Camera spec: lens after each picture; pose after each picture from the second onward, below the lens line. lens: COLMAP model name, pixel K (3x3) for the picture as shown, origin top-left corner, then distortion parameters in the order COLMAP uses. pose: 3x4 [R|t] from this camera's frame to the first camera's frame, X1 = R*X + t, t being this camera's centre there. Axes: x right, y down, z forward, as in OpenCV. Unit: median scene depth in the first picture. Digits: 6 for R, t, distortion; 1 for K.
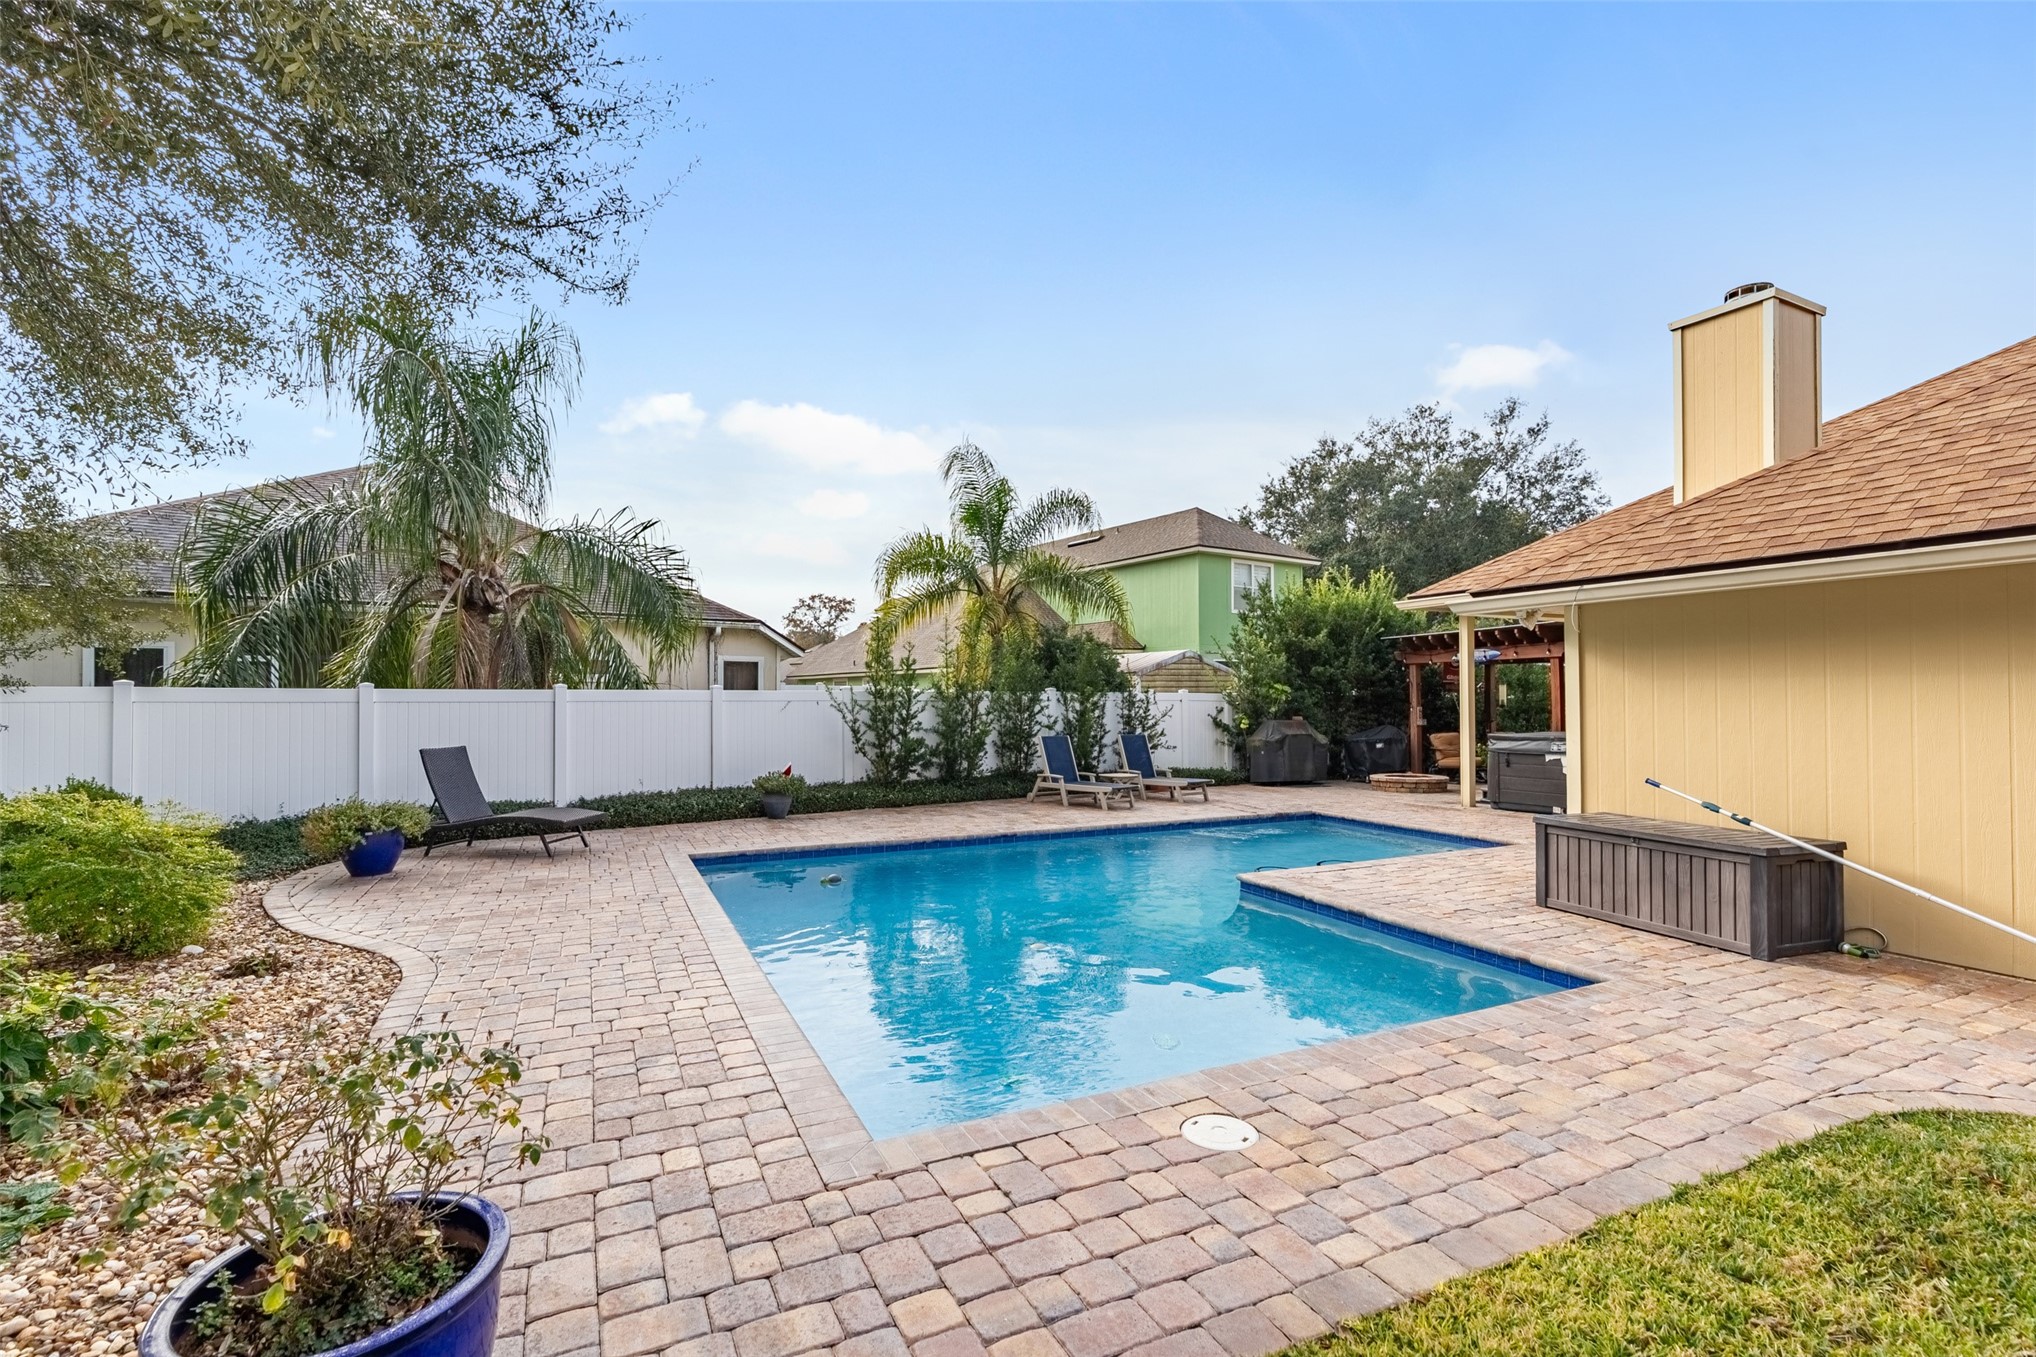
lens RADIAL K [[920.4, 0, 1021.2], [0, 920.4, 685.2], [0, 0, 1]] dist [0.000427, 0.000129]
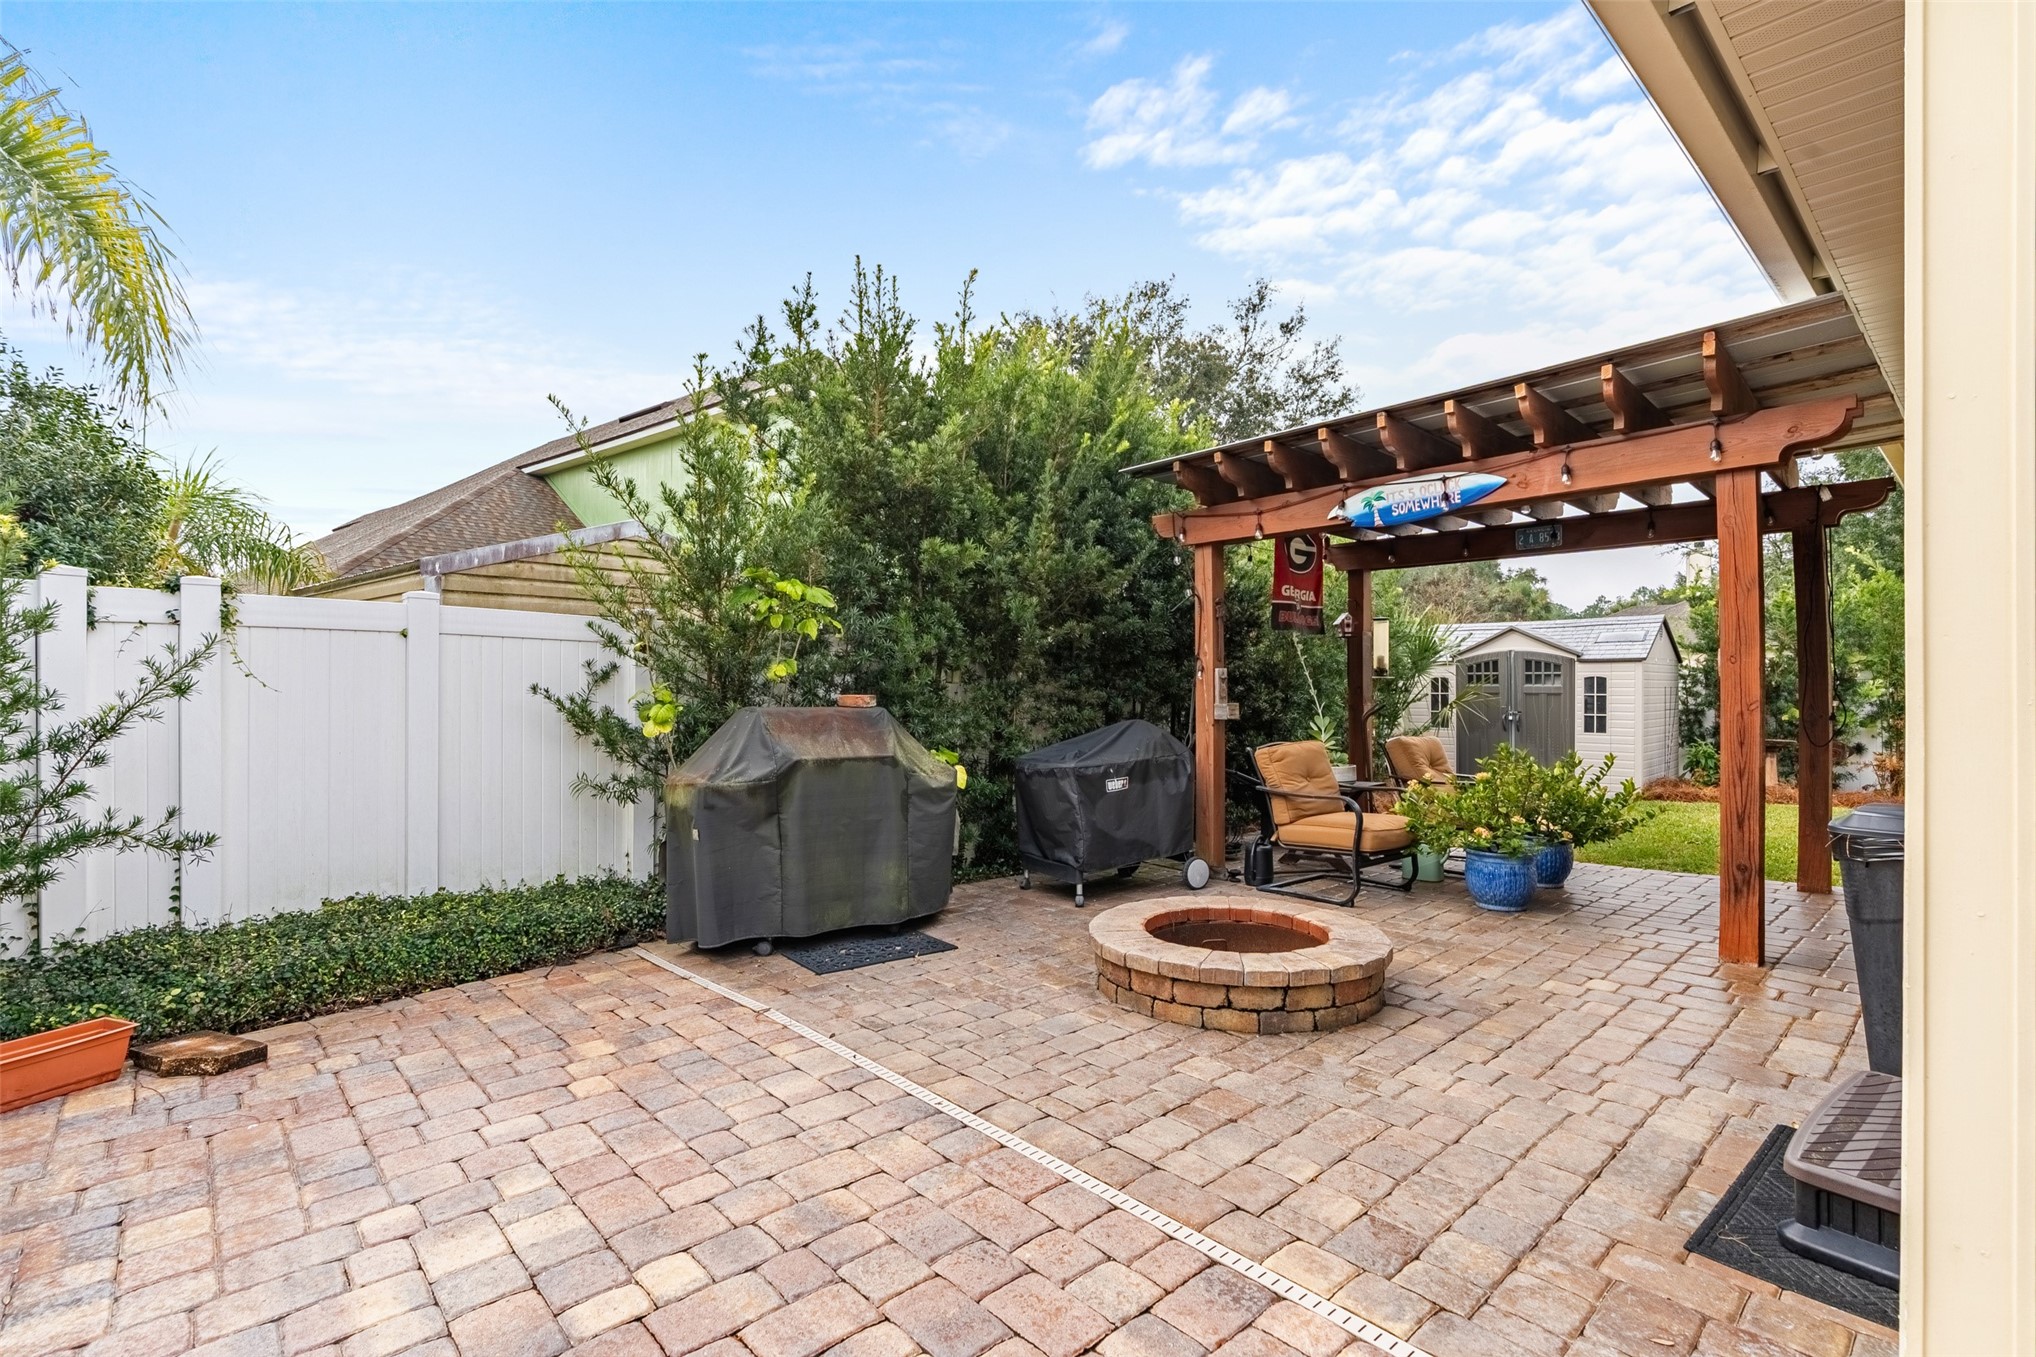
lens RADIAL K [[920.4, 0, 1020.7], [0, 920.4, 687.6], [0, 0, 1]] dist [0.000427, 0.000129]
pose [[0.957026, 0.001434, 0.290000, 0.257928], [-0.007160, 0.999800, 0.018686, 0.025115], [-0.289915, -0.019959, 0.956844, 0.686520]]
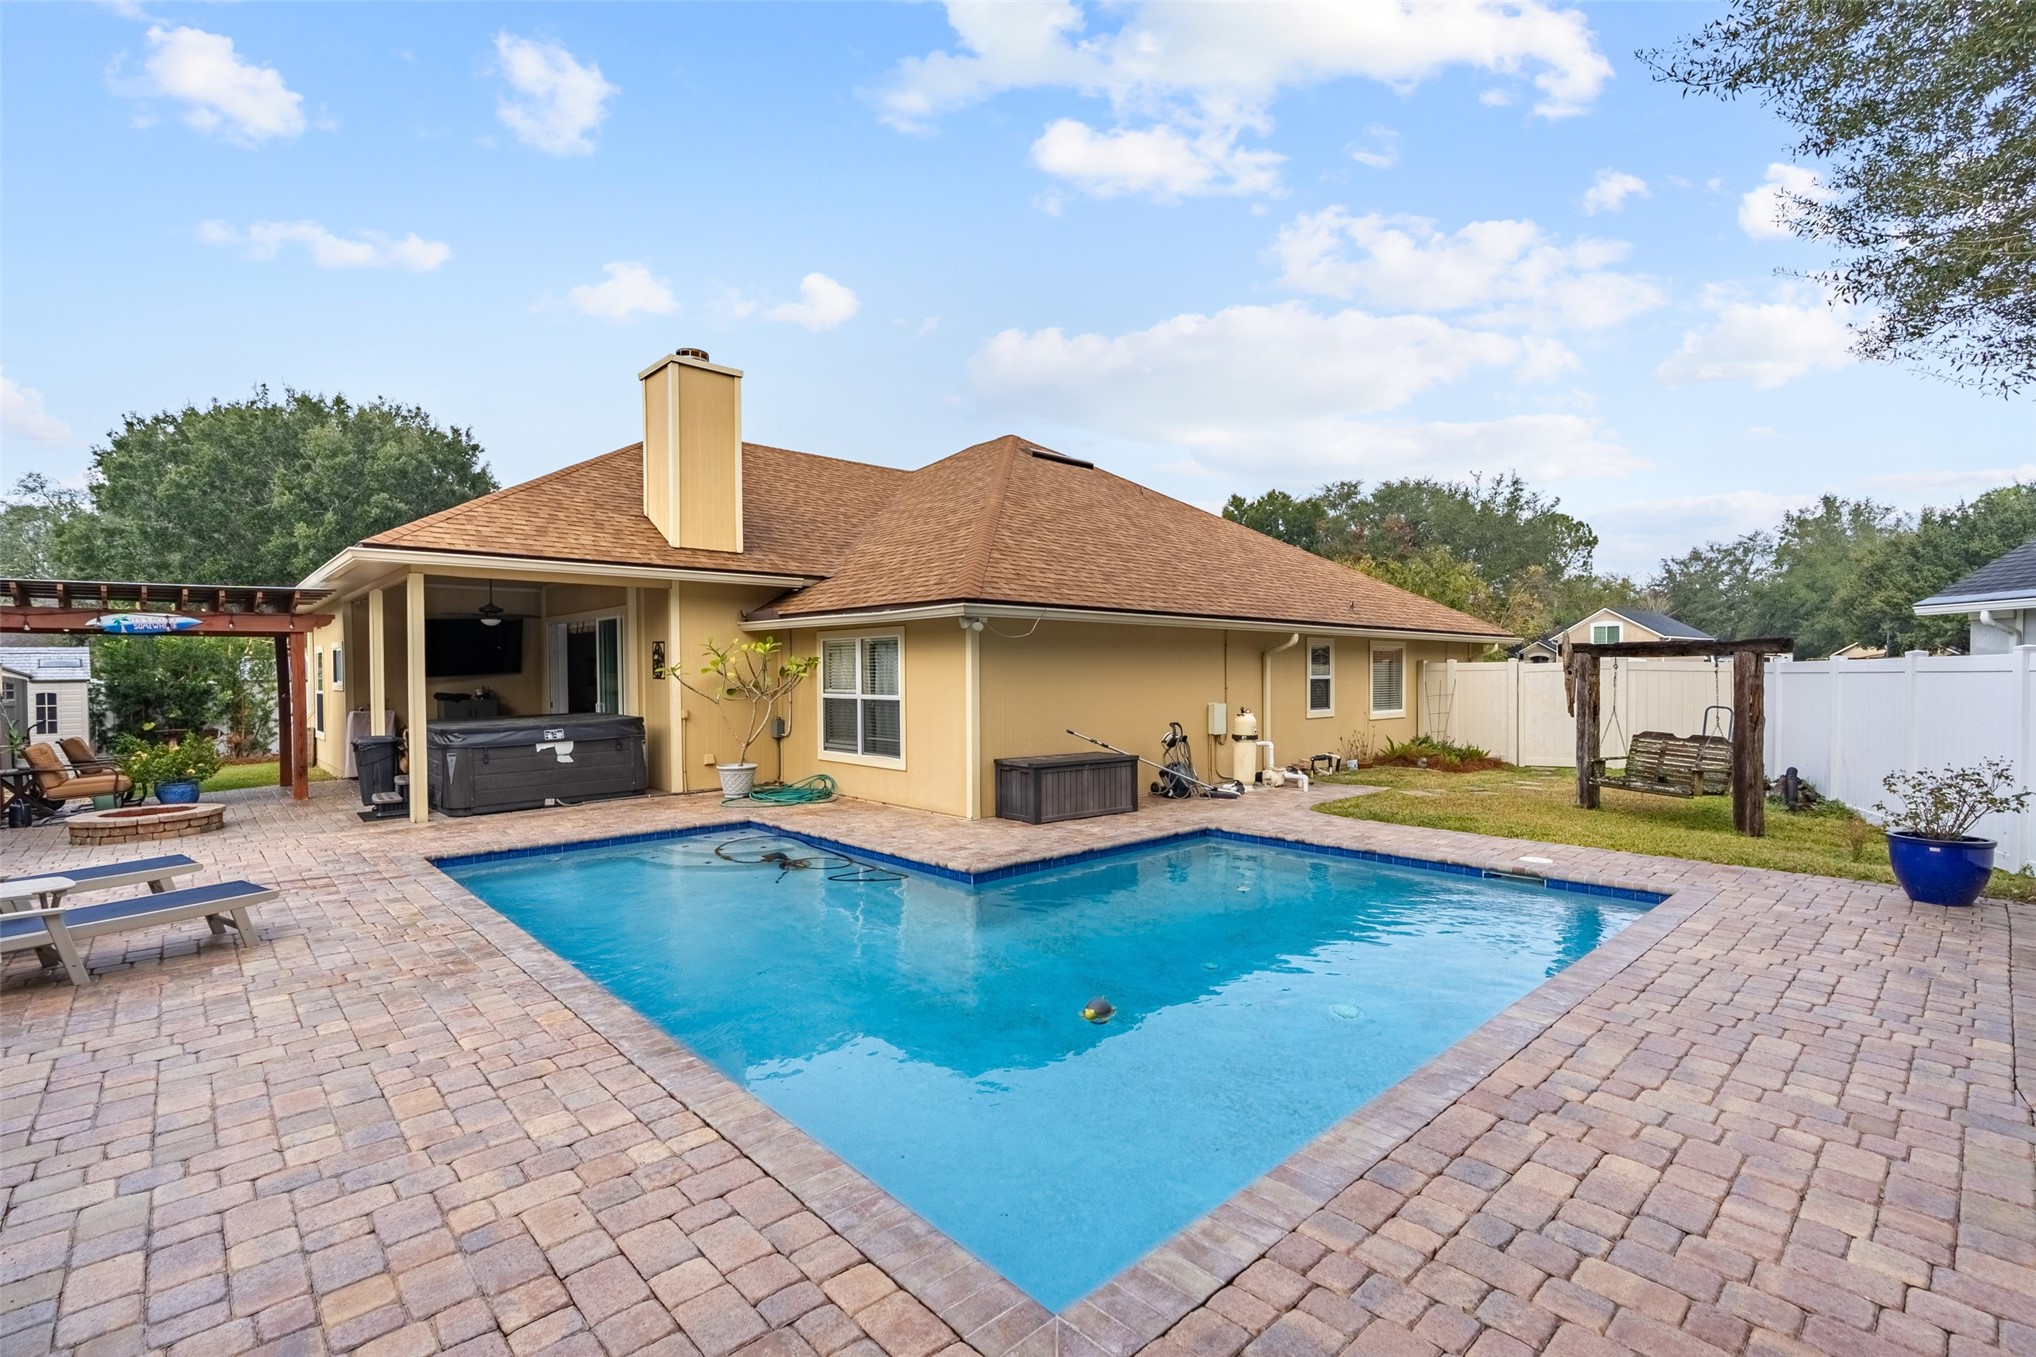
lens RADIAL K [[920.4, 0, 1008.0], [0, 920.4, 685.0], [0, 0, 1]] dist [0.000427, 0.000129]
pose [[-0.284564, -0.013306, 0.958565, -0.308083], [-0.007278, 0.999905, 0.011719, 0.000654], [-0.958629, -0.003642, -0.284634, 0.546691]]
